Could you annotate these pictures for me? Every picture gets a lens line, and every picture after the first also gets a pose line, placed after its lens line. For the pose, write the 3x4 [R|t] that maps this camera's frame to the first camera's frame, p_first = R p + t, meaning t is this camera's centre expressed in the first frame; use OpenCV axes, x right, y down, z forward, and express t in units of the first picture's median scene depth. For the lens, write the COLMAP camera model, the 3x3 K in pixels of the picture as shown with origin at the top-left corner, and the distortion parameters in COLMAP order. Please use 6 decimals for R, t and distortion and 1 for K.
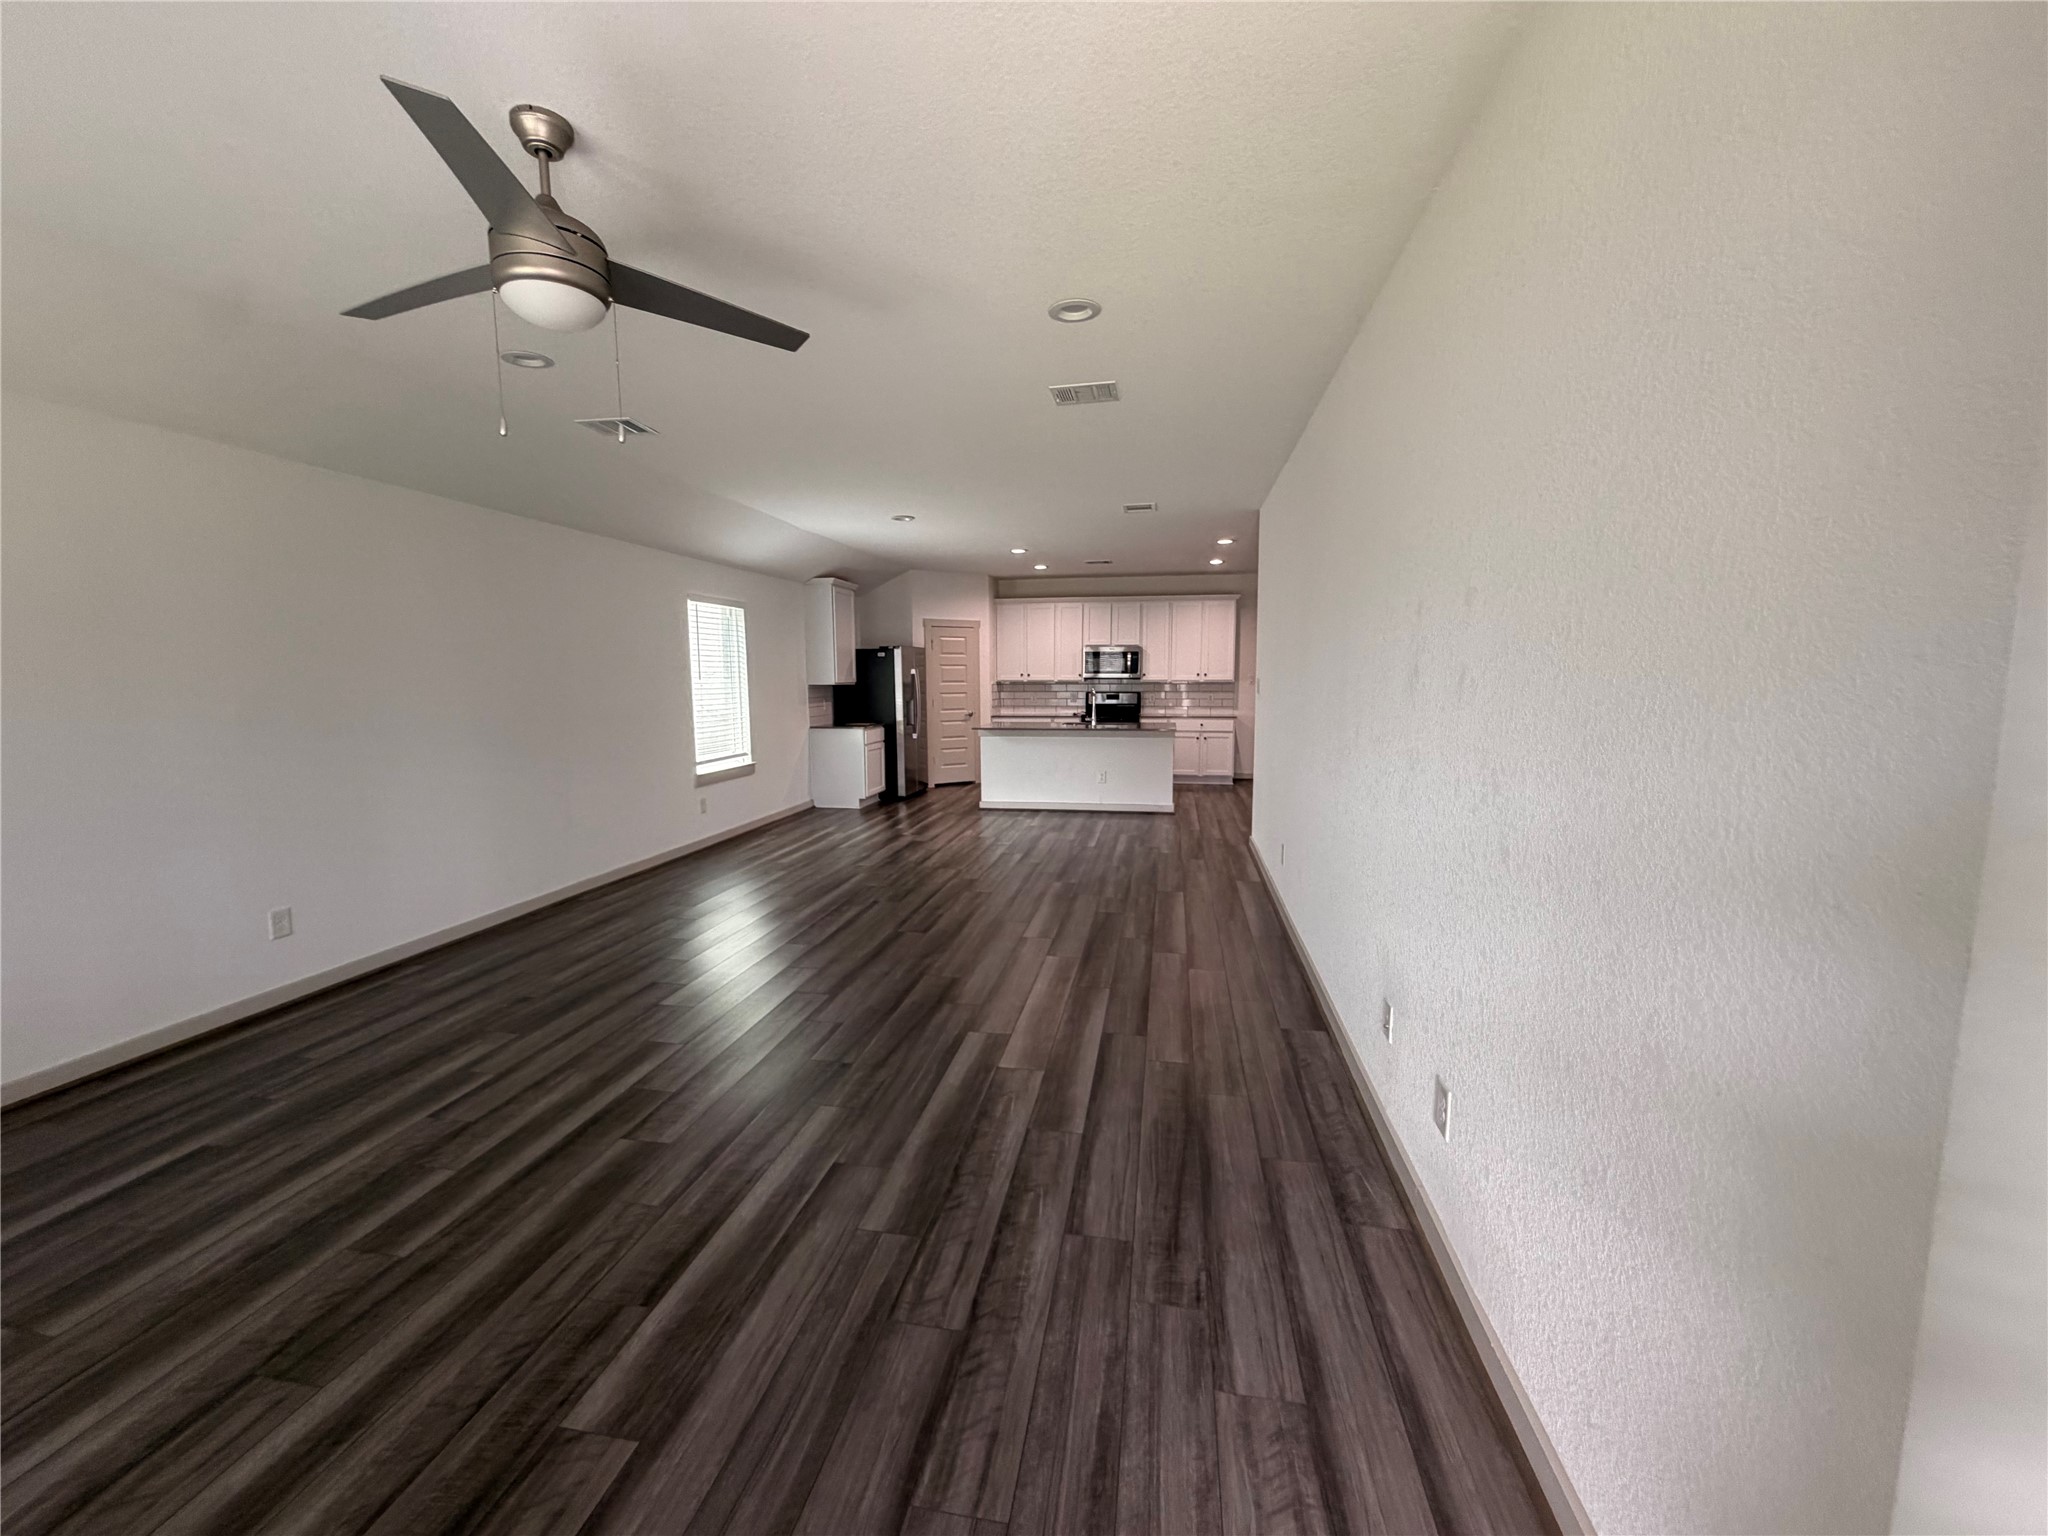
lens RADIAL K [[825.5, 0, 1033.8], [0, 825.5, 770.9], [0, 0, 1]] dist [0.002206, -0.000098]
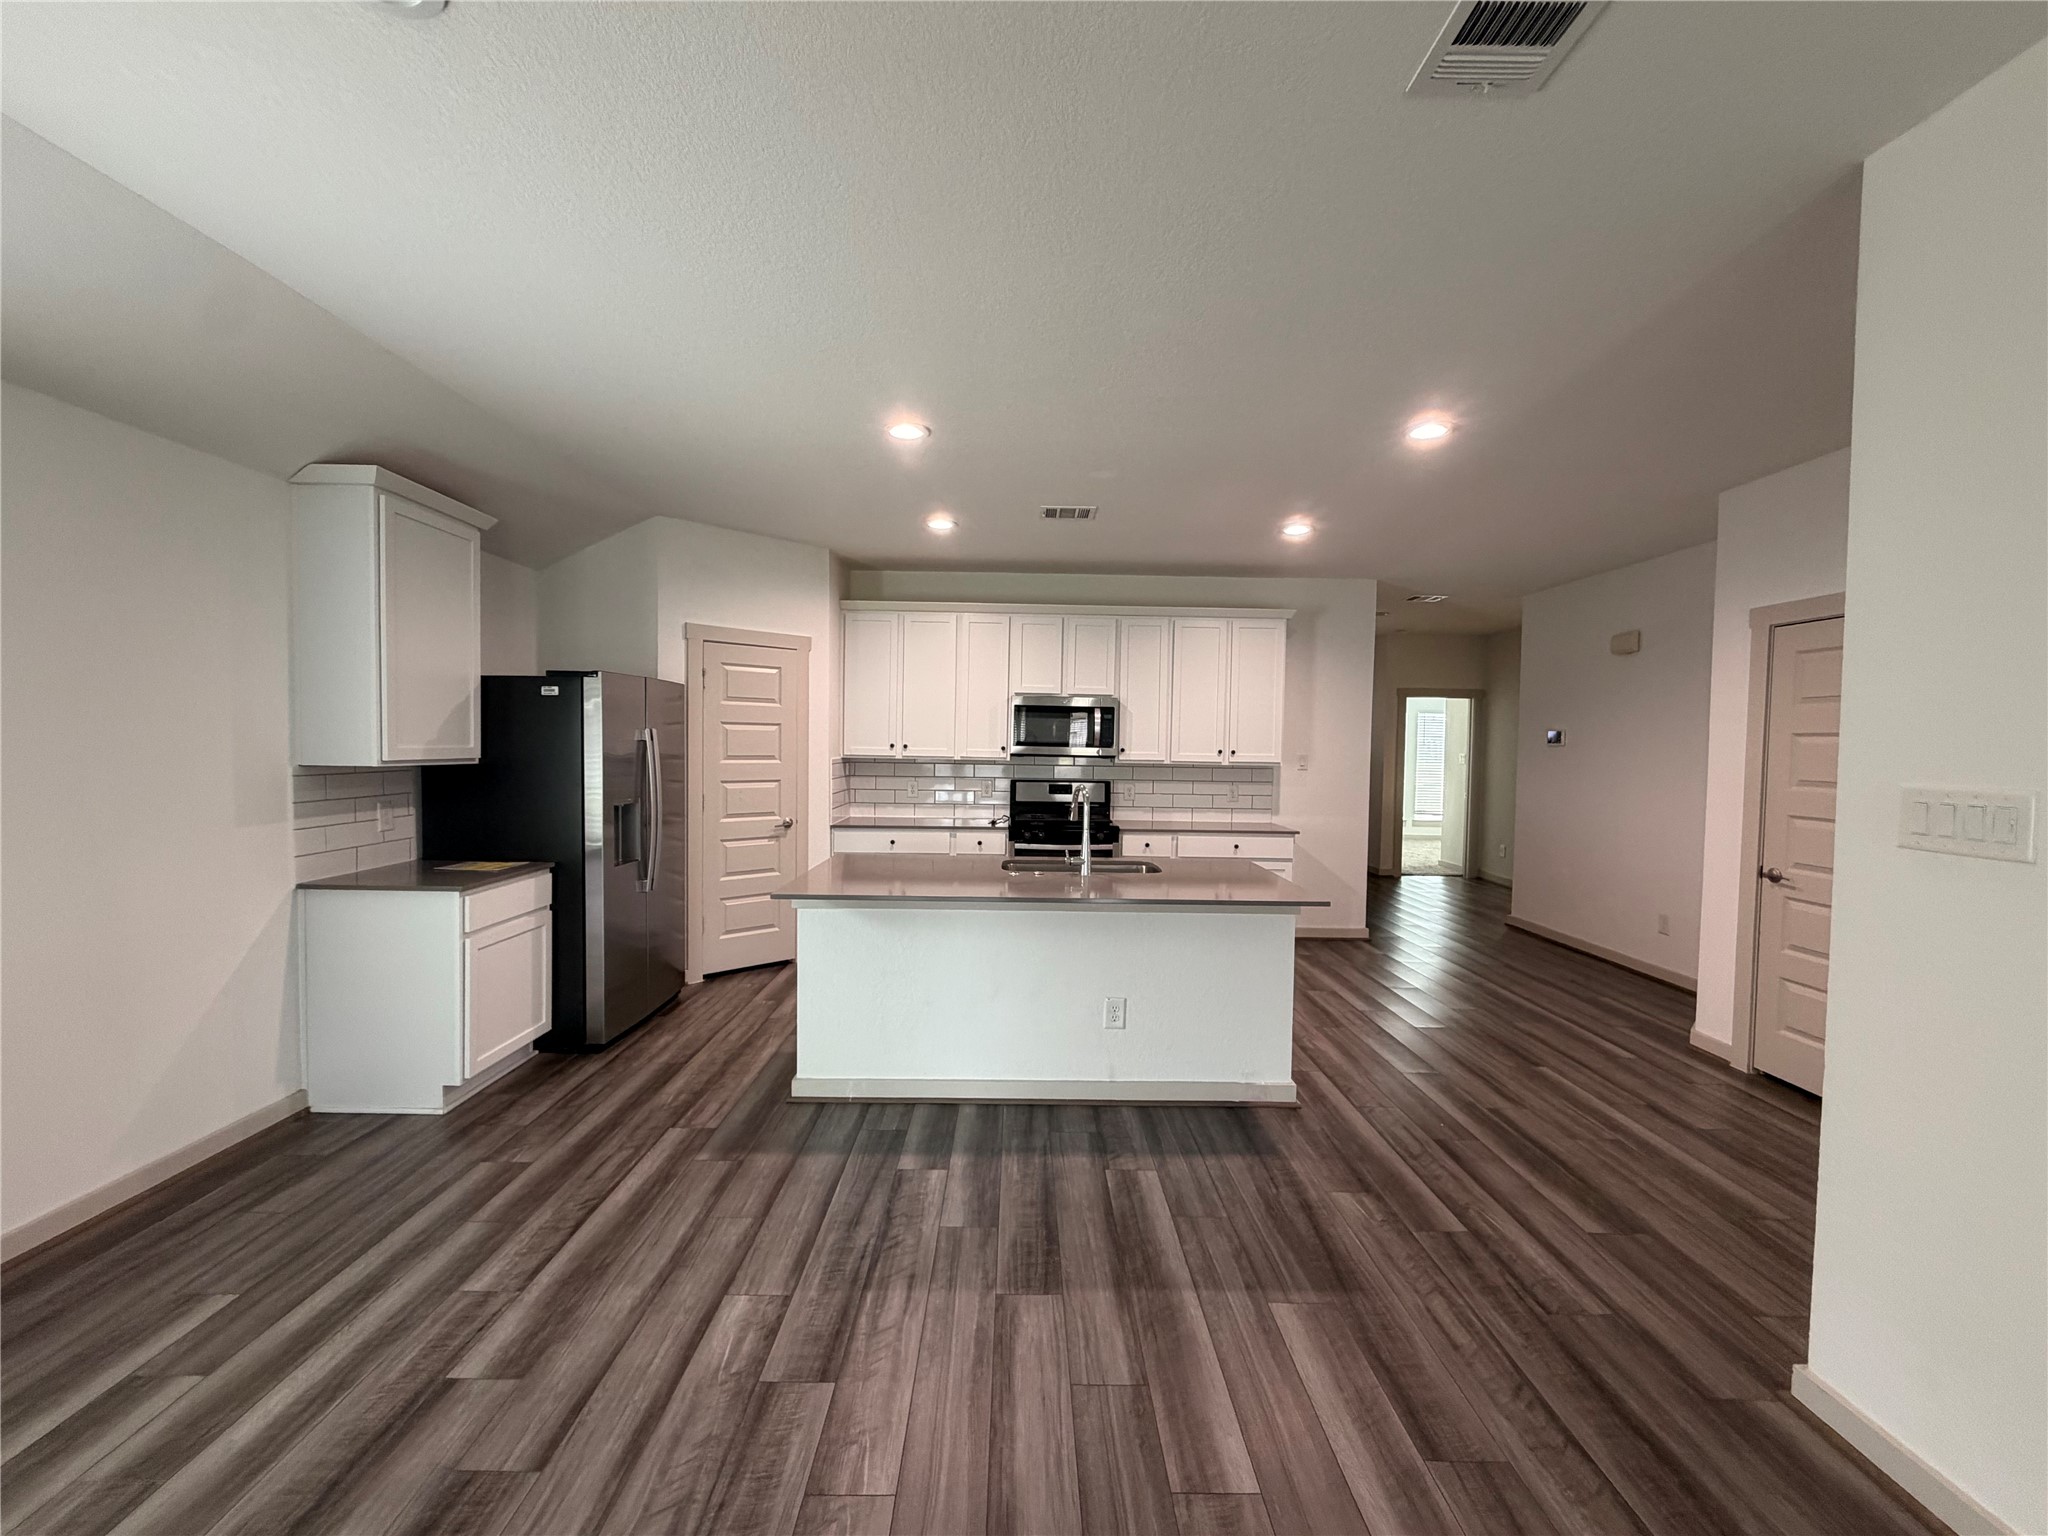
lens RADIAL K [[825.5, 0, 1019.0], [0, 825.5, 763.3], [0, 0, 1]] dist [0.002206, -0.000098]
pose [[0.985982, 0.014817, 0.166194, -0.022965], [0.000689, 0.995679, -0.092859, -0.058899], [-0.166852, 0.091672, 0.981711, 0.490225]]
